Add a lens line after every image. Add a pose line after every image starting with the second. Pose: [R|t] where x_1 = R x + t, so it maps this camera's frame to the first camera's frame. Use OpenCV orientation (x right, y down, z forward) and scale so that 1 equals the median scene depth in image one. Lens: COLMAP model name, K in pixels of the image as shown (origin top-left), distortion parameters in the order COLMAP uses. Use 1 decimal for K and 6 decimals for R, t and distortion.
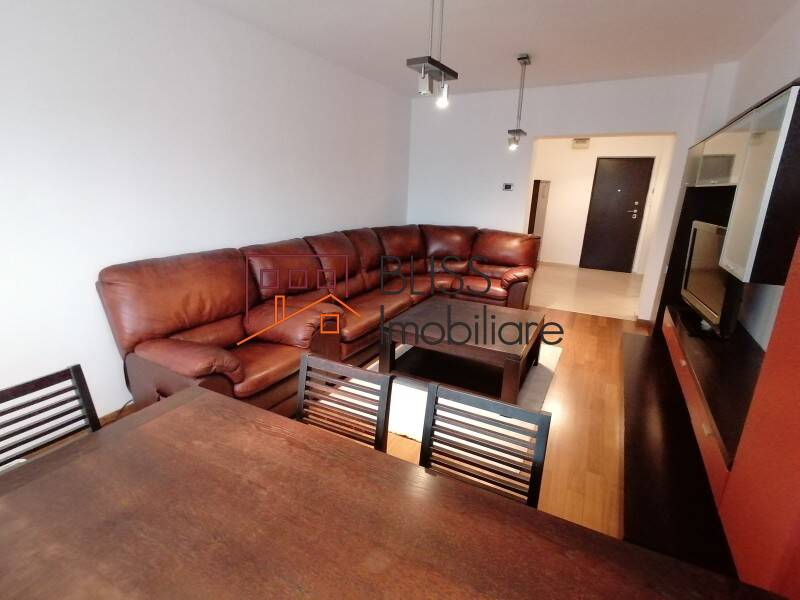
lens RADIAL K [[404.3, 0, 404.0], [0, 404.3, 300.1], [0, 0, 1]] dist [0.019957, -0.000394]
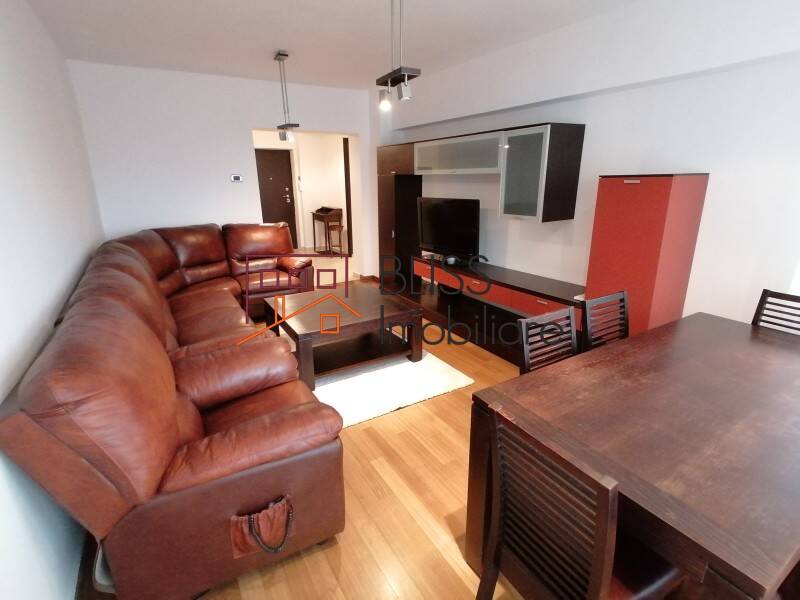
lens RADIAL K [[404.3, 0, 404.0], [0, 404.3, 300.1], [0, 0, 1]] dist [0.019957, -0.000394]
pose [[0.513658, -0.281408, 0.810534, -0.542333], [0.258107, 0.951605, 0.166817, -0.085138], [-0.818252, 0.123518, 0.561433, 0.229949]]
